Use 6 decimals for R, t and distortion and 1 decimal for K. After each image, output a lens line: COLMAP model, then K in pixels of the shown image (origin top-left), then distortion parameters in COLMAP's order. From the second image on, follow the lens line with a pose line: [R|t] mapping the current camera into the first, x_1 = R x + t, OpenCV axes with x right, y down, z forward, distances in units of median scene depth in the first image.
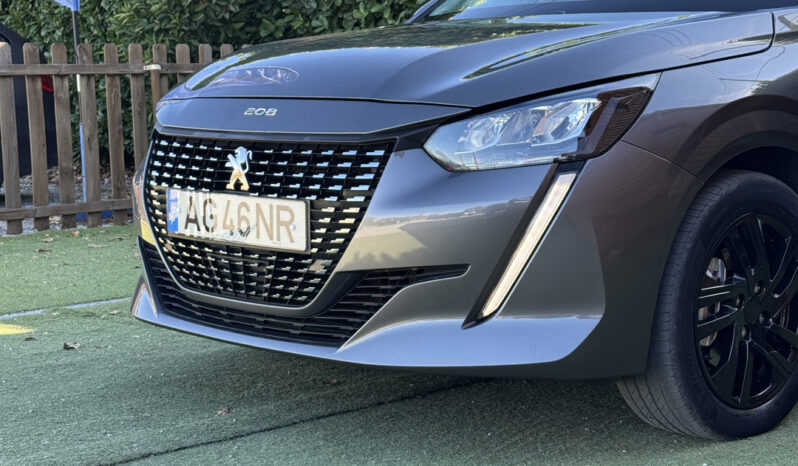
lens RADIAL K [[1453.4, 0, 399.0], [0, 1453.4, 233.0], [0, 0, 1]] dist [0.132517, -0.035321]
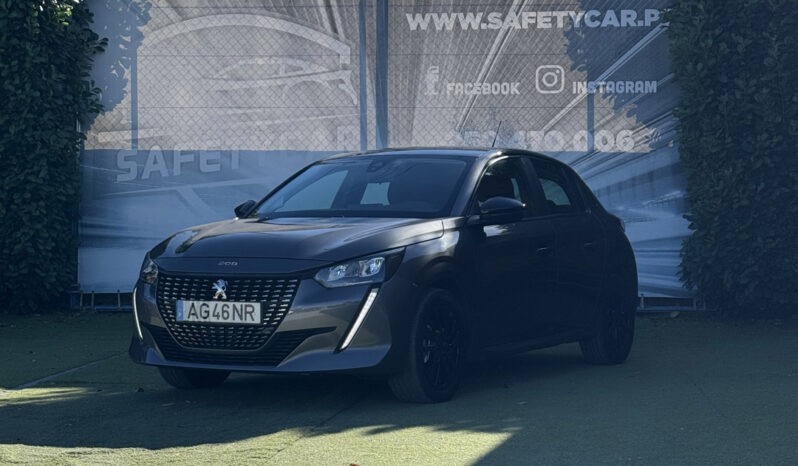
lens RADIAL K [[1453.4, 0, 399.0], [0, 1453.4, 233.0], [0, 0, 1]] dist [0.132517, -0.035321]
pose [[0.953315, 0.001861, 0.301971, -0.548232], [0.028986, 0.994800, -0.097639, 0.099723], [-0.300582, 0.101833, 0.948304, -1.251554]]
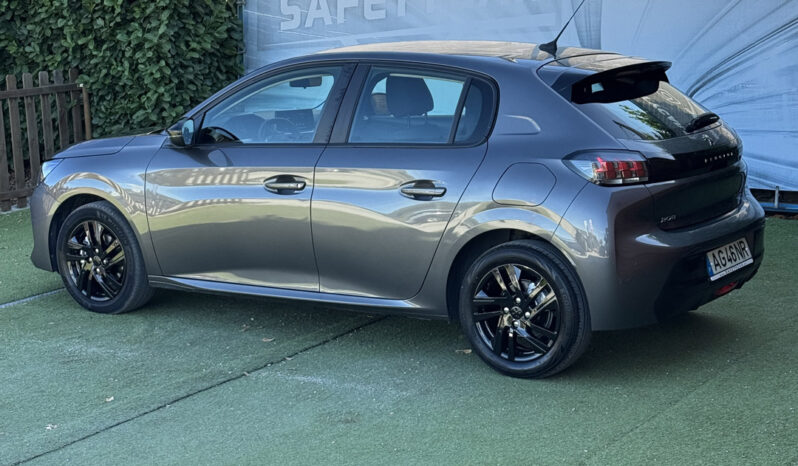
lens RADIAL K [[1453.4, 0, 399.0], [0, 1453.4, 233.0], [0, 0, 1]] dist [0.132517, -0.035321]
pose [[0.992724, 0.012342, -0.119778, 0.737939], [-0.004071, 0.997605, 0.069051, -0.245495], [0.120343, -0.068061, 0.990397, -0.587626]]
